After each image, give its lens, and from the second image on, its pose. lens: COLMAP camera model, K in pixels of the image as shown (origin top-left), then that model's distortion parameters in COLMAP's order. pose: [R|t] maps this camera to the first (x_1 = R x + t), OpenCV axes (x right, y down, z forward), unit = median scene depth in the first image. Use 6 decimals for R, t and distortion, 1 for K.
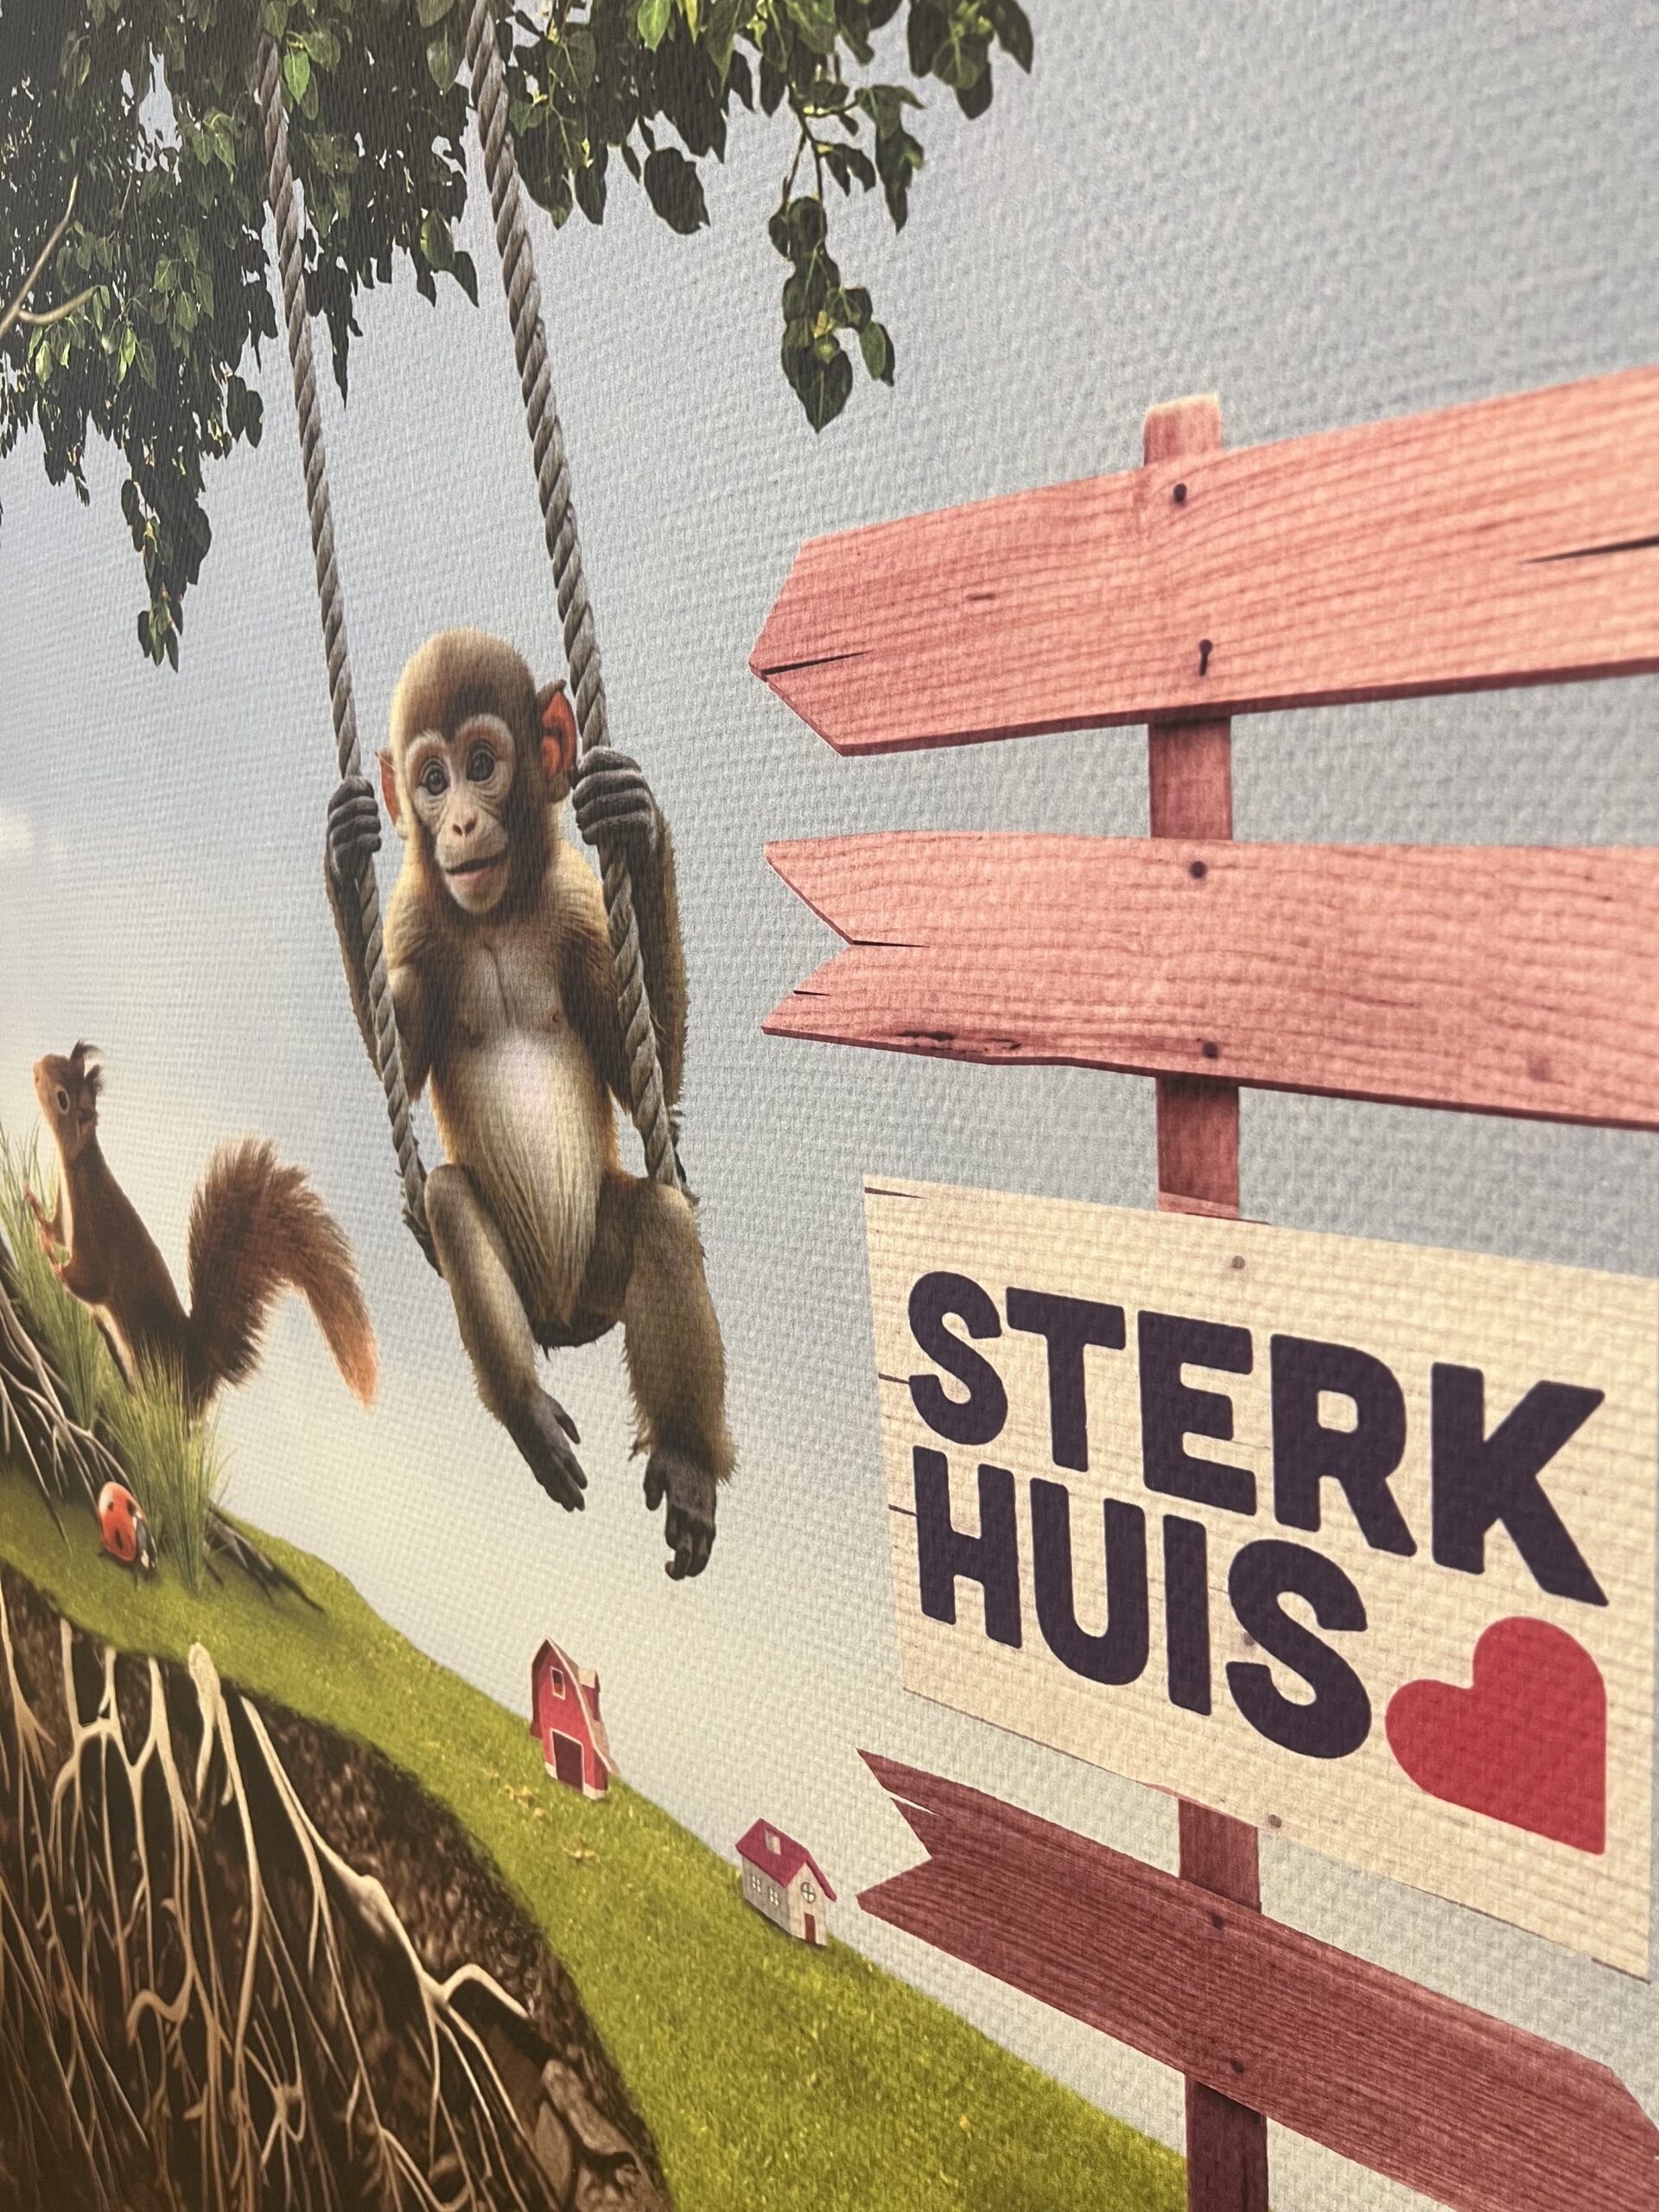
lens RADIAL K [[1675.5, 0, 832.5], [0, 1675.5, 1108.7], [0, 0, 1]] dist [0.050657, -0.044116]
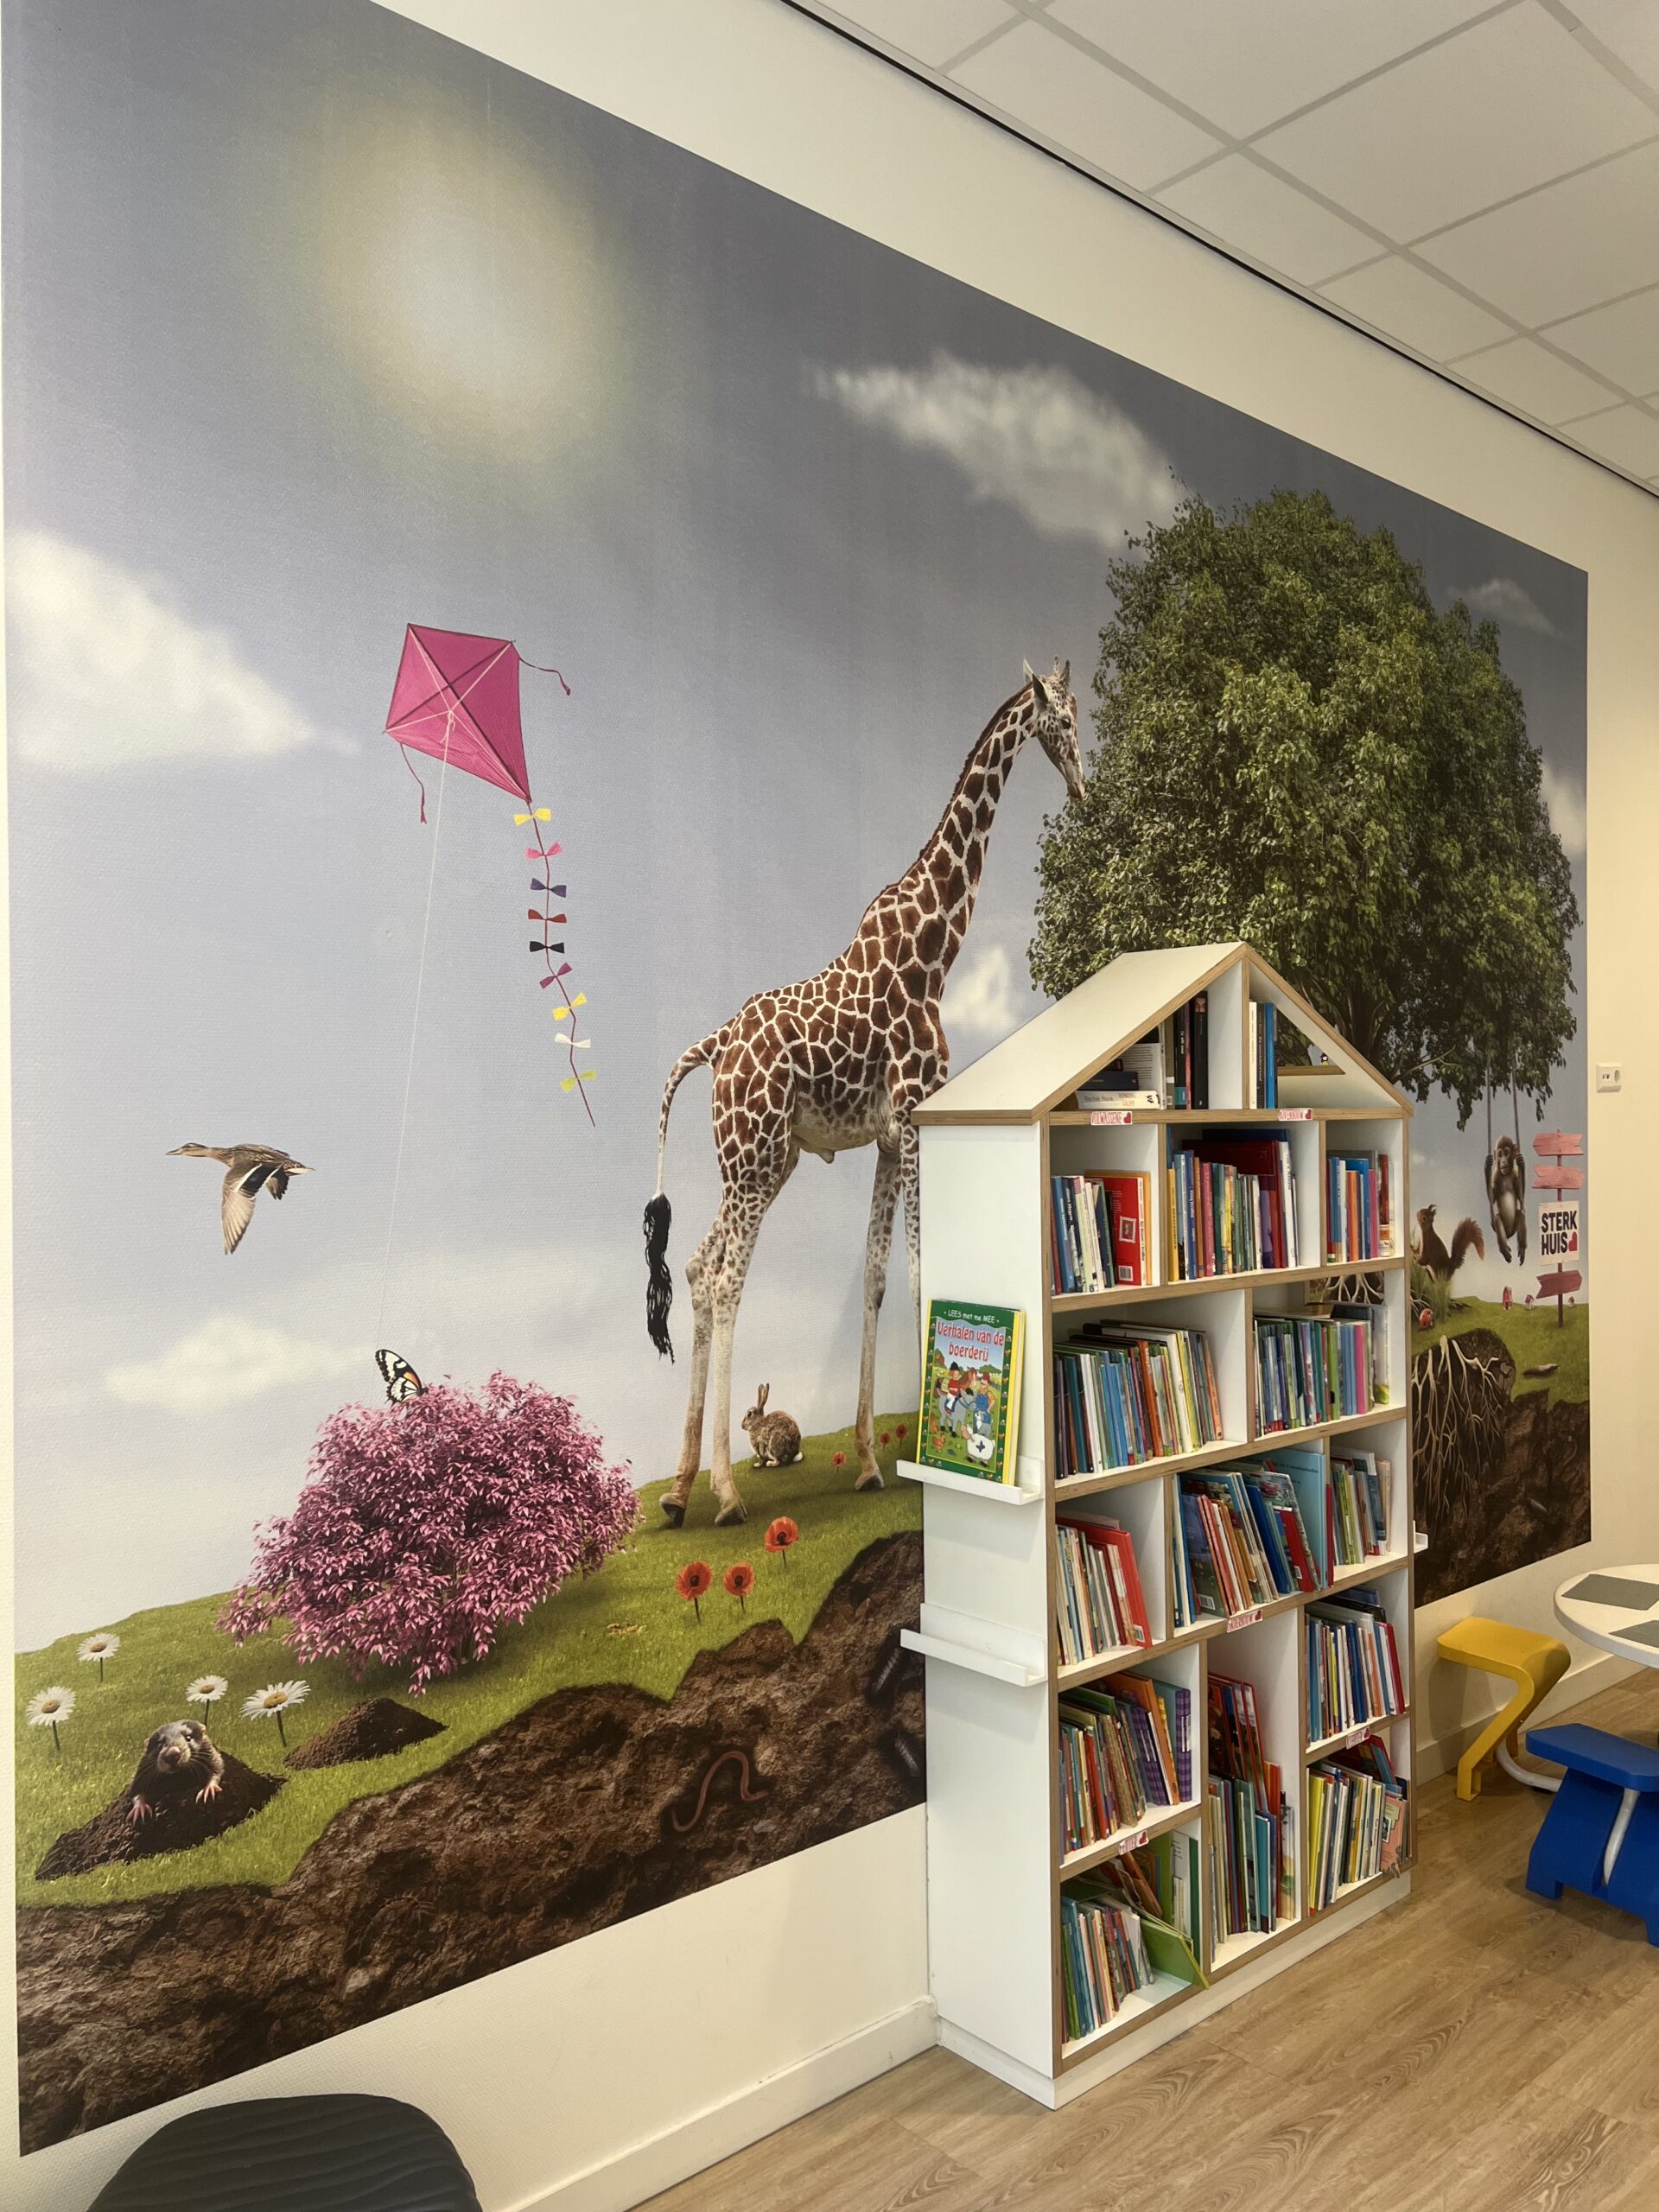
lens RADIAL K [[1675.5, 0, 833.3], [0, 1675.5, 1117.9], [0, 0, 1]] dist [0.050657, -0.044116]
pose [[0.079770, 0.050865, 0.995515, -7.339914], [0.150612, 0.986617, -0.062478, -0.329169], [-0.985369, 0.154920, 0.071041, 3.191360]]
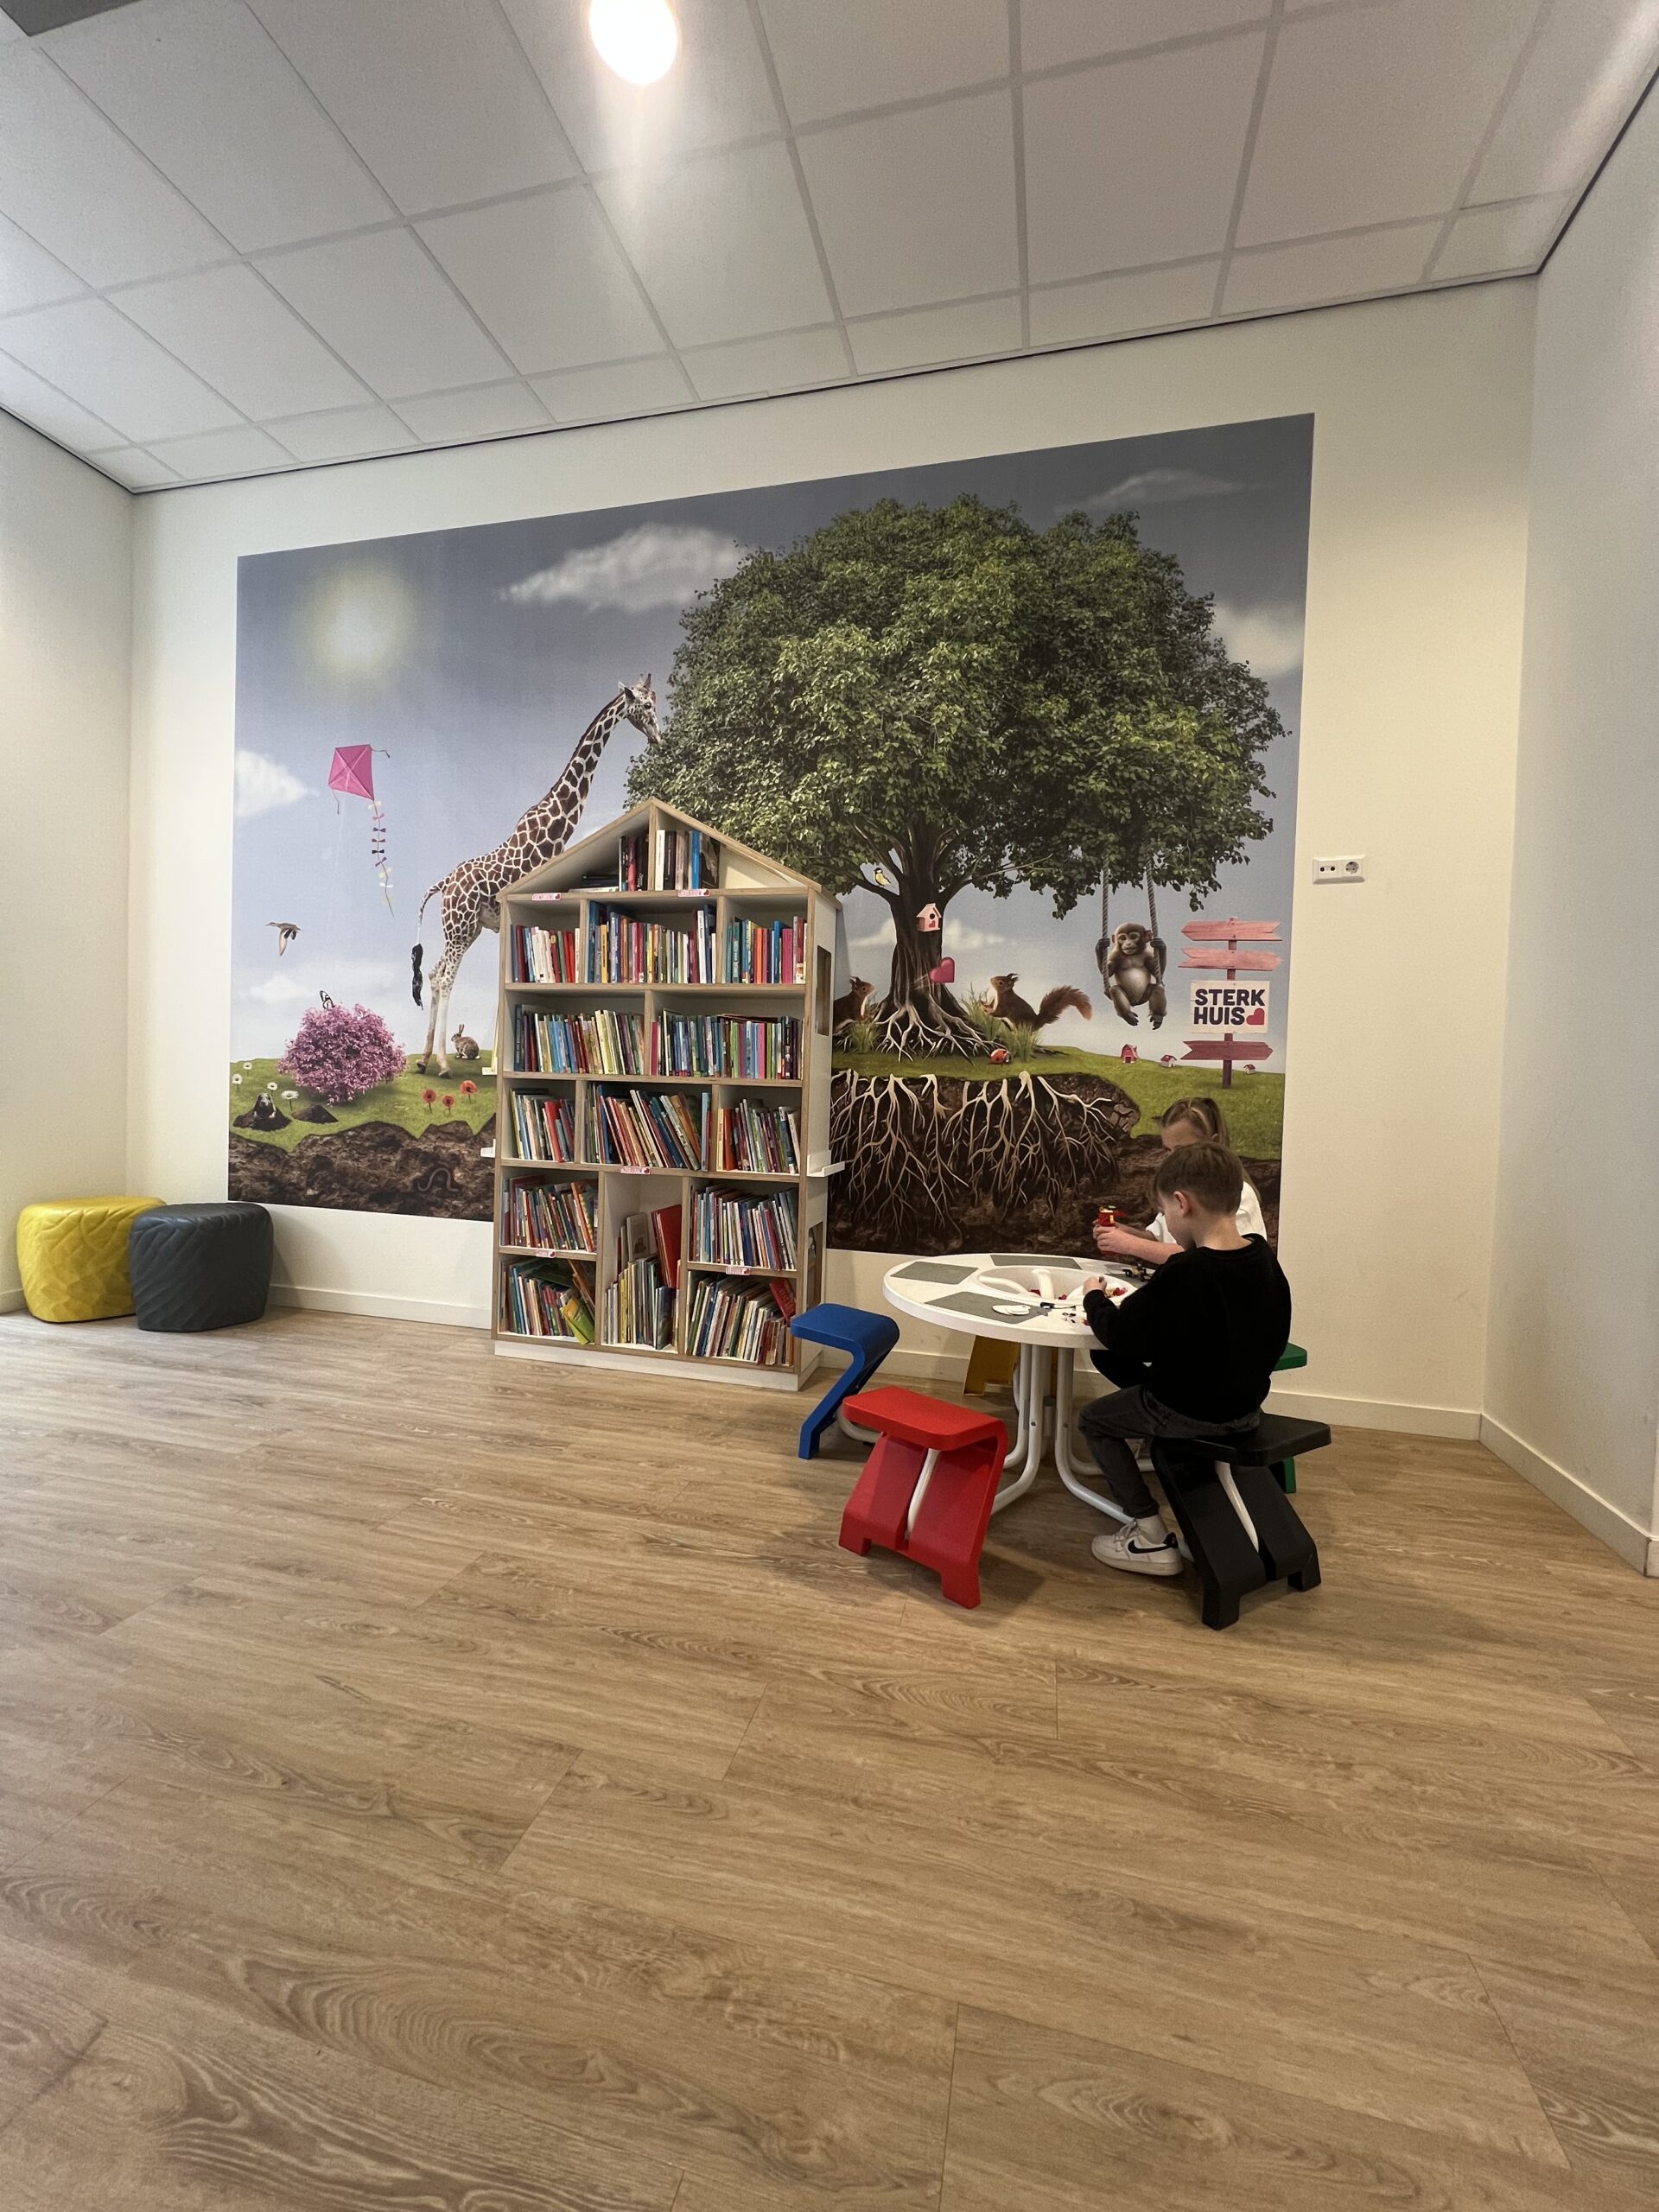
lens RADIAL K [[881.0, 0, 831.5], [0, 881.0, 1103.9], [0, 0, 1]] dist [-0.000282, 0.000249]
pose [[0.865980, 0.074639, 0.494476, -3.709182], [-0.008450, 0.990842, -0.134764, 1.264821], [-0.500006, 0.112525, 0.858680, -2.024976]]
